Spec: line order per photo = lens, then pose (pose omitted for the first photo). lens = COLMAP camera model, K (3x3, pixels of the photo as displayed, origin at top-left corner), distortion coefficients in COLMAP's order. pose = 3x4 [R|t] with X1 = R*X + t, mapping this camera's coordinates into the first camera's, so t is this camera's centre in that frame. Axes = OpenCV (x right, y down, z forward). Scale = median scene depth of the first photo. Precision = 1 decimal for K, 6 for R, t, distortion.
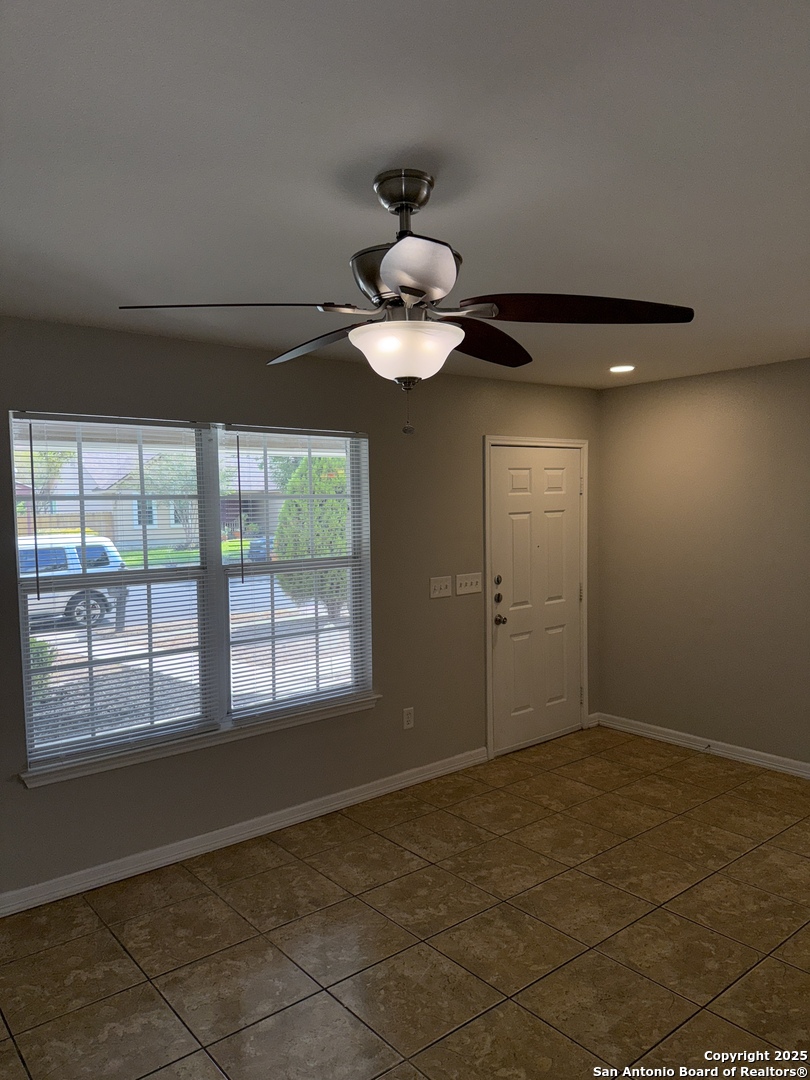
lens RADIAL K [[765.8, 0, 395.5], [0, 765.8, 536.0], [0, 0, 1]] dist [-0.000507, -0.001472]
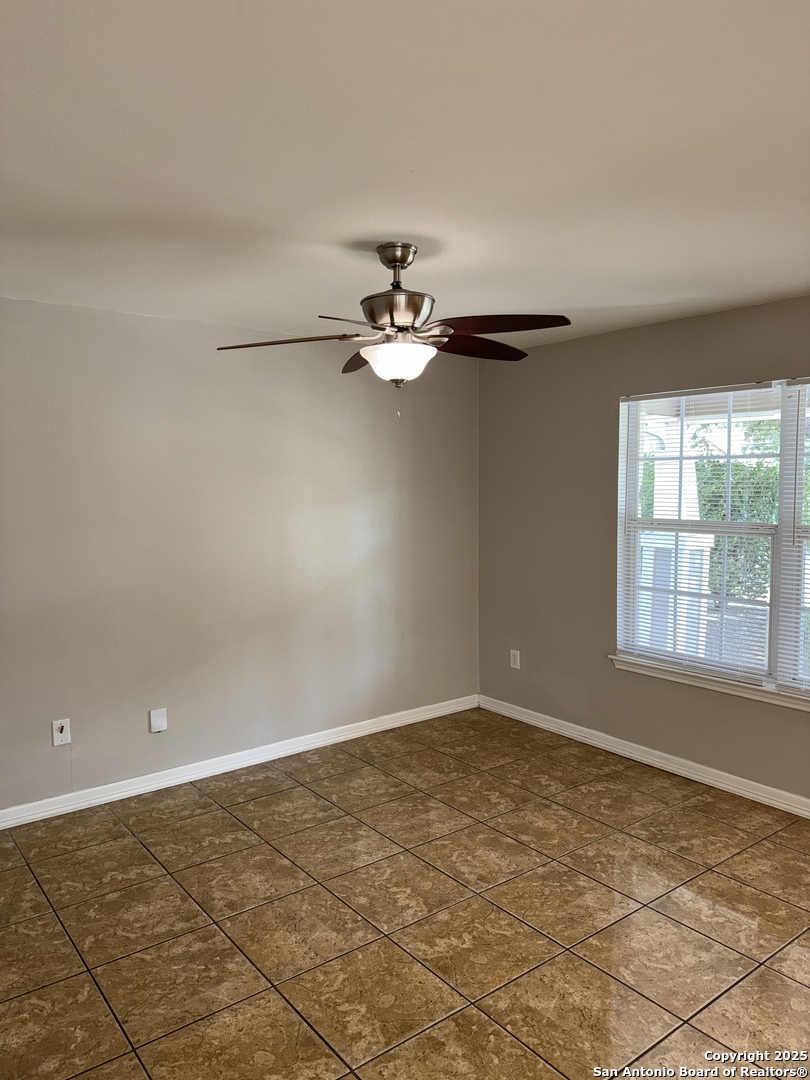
lens RADIAL K [[765.8, 0, 395.5], [0, 765.8, 536.0], [0, 0, 1]] dist [-0.000507, -0.001472]
pose [[-0.022313, 0.094713, -0.995254, 0.878213], [-0.034930, 0.994821, 0.095455, -0.028594], [0.999141, 0.036895, -0.018889, 0.602519]]
